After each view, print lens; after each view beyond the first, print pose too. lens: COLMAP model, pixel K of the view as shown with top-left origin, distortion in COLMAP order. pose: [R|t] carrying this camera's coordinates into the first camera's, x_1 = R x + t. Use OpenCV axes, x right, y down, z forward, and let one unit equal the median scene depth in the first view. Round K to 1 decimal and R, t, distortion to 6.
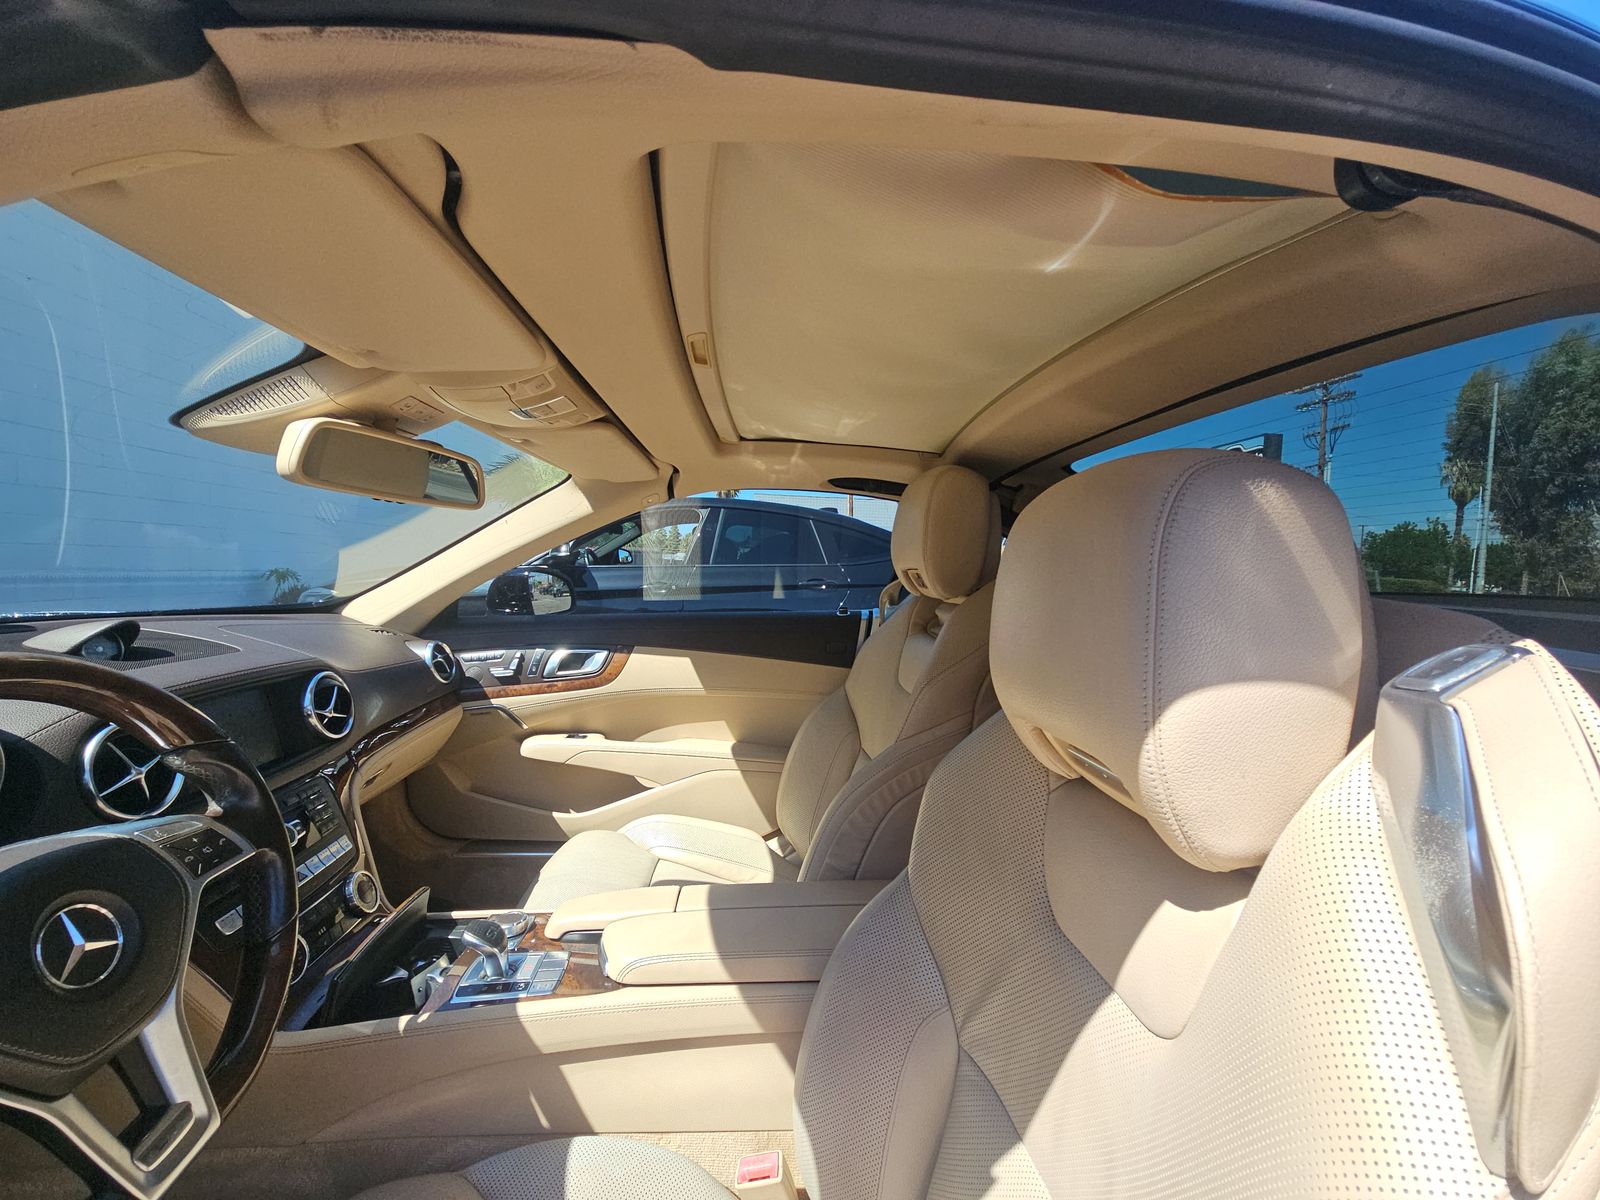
lens RADIAL K [[648.4, 0, 802.2], [0, 648.4, 601.8], [0, 0, 1]] dist [0.004780, -0.007278]
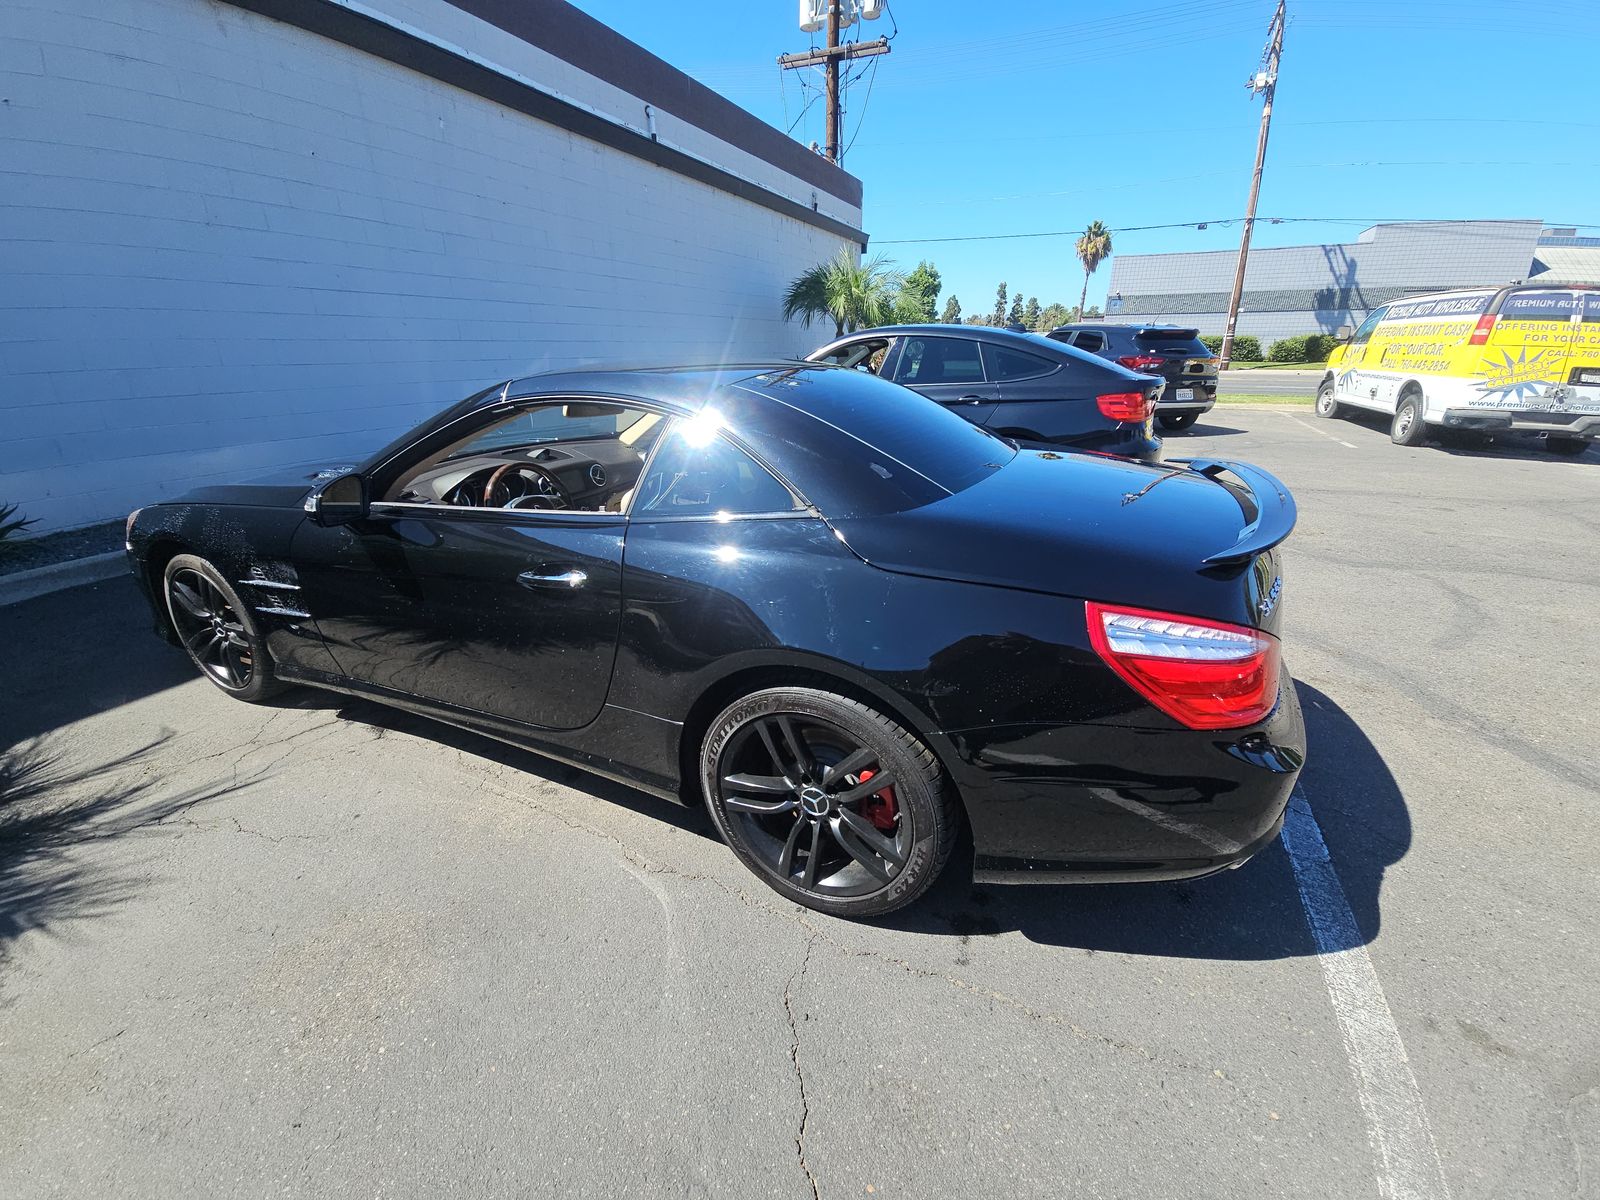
lens RADIAL K [[648.4, 0, 802.5], [0, 648.4, 601.8], [0, 0, 1]] dist [0.004780, -0.007278]
pose [[0.871443, 0.141748, -0.469569, 1.715356], [0.012134, 0.950809, 0.309539, -0.221239], [0.490347, -0.275443, 0.826856, -1.303204]]
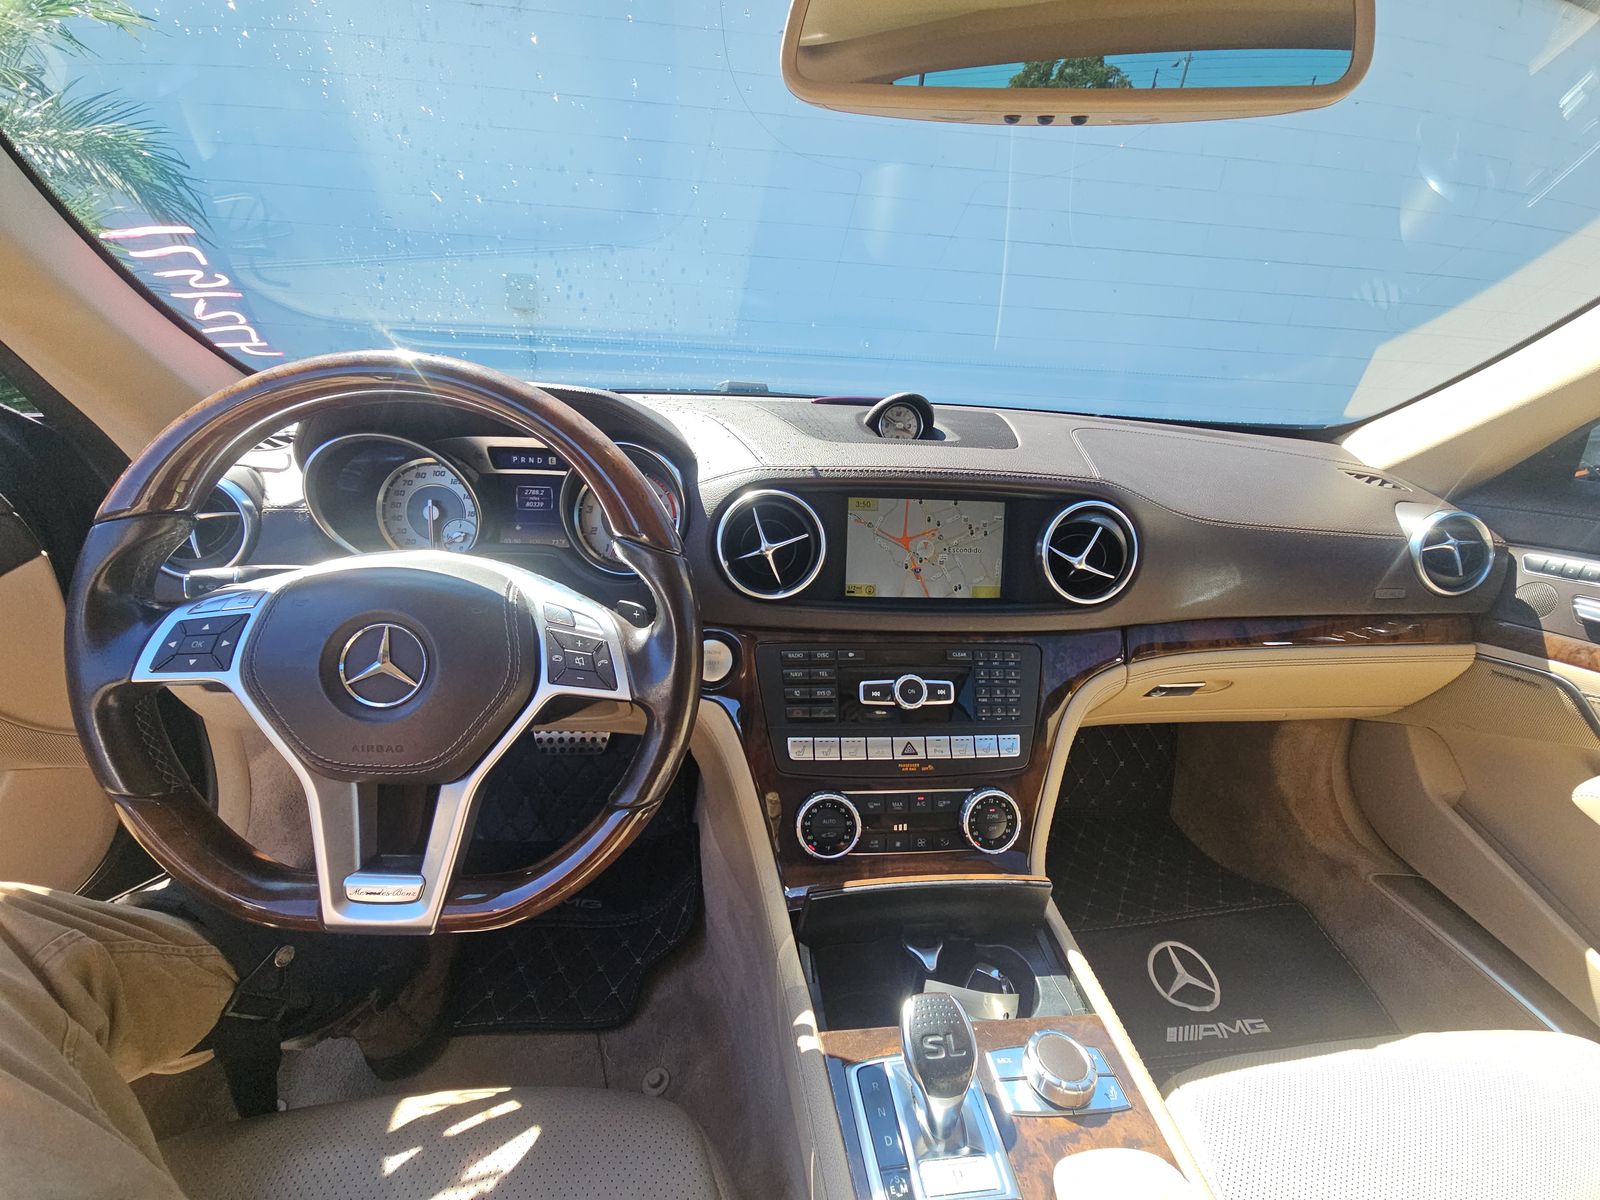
lens RADIAL K [[648.4, 0, 806.1], [0, 648.4, 595.6], [0, 0, 1]] dist [0.004780, -0.007278]
pose [[0.010491, 0.302629, -0.953051, -0.087665], [-0.098915, 0.948742, 0.300173, 0.030459], [0.995041, 0.091122, 0.039888, 0.692064]]
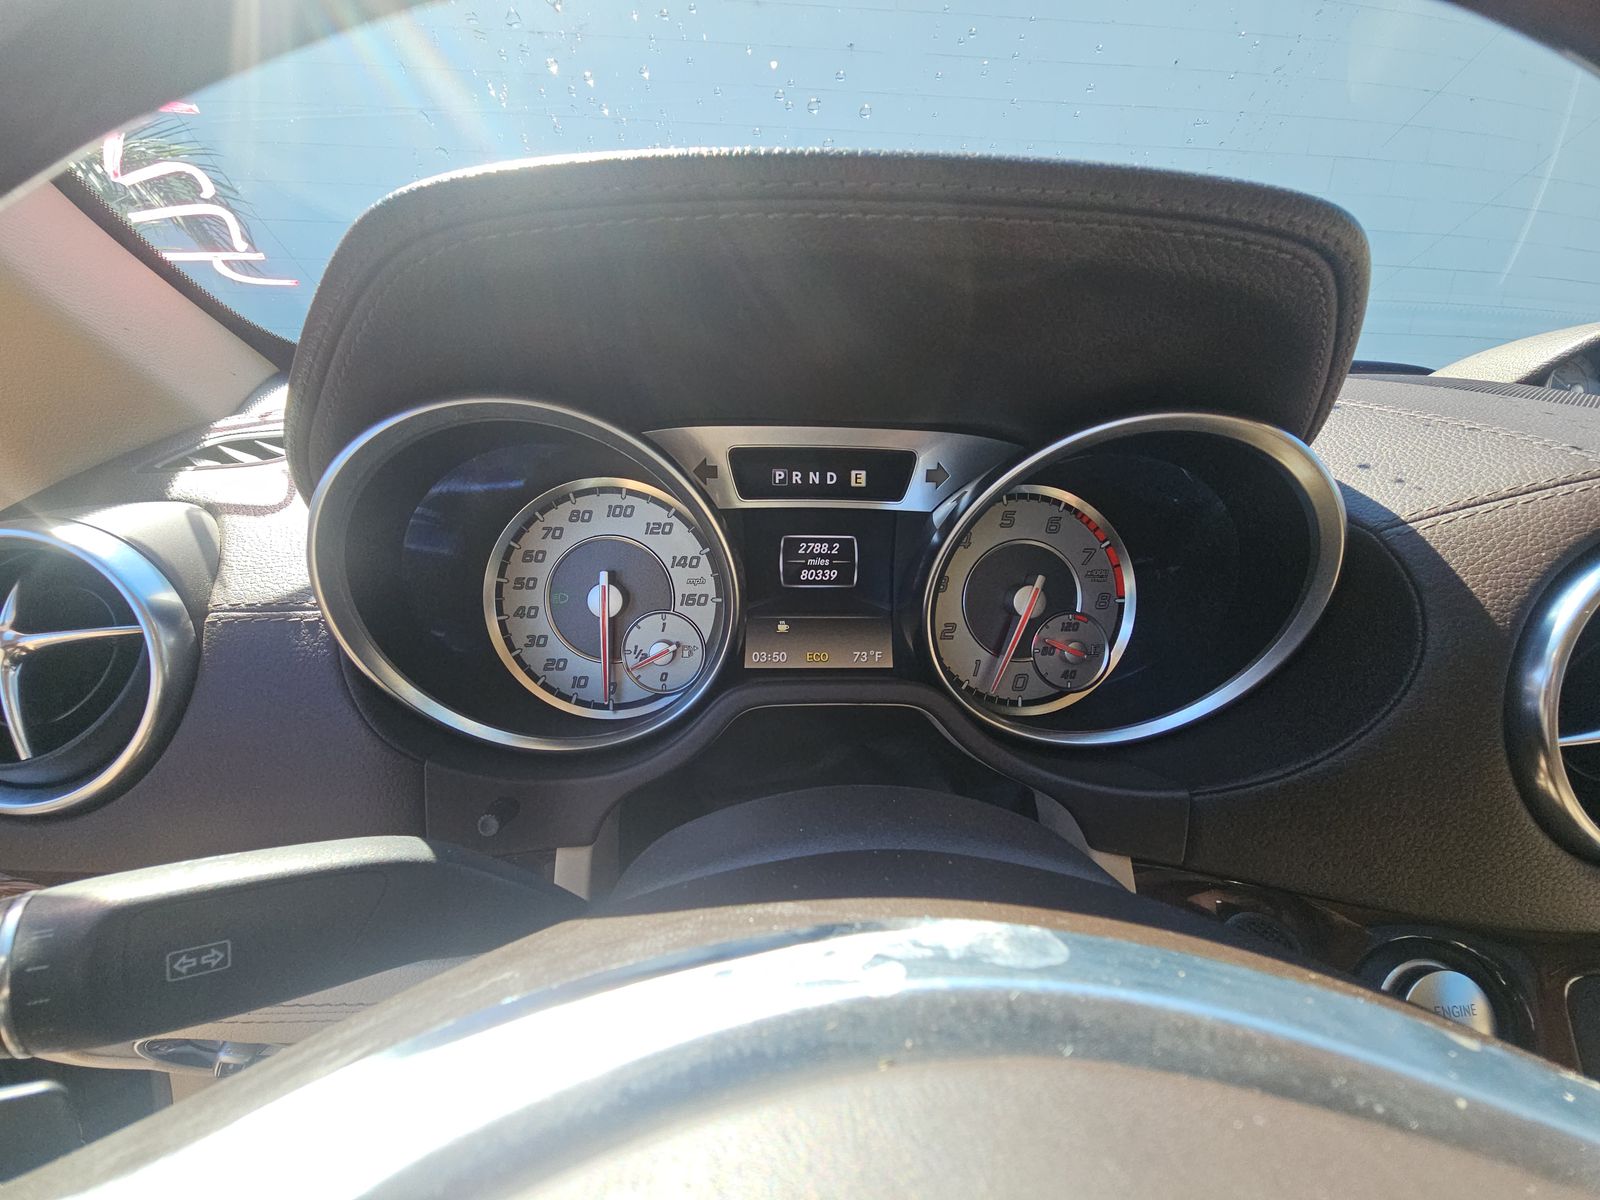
lens RADIAL K [[648.4, 0, 802.7], [0, 648.4, 596.5], [0, 0, 1]] dist [0.004780, -0.007278]
pose [[-0.035032, 0.250179, -0.967565, -0.499963], [-0.073287, 0.964910, 0.252146, 0.111172], [0.996695, 0.079743, -0.015468, 0.402399]]
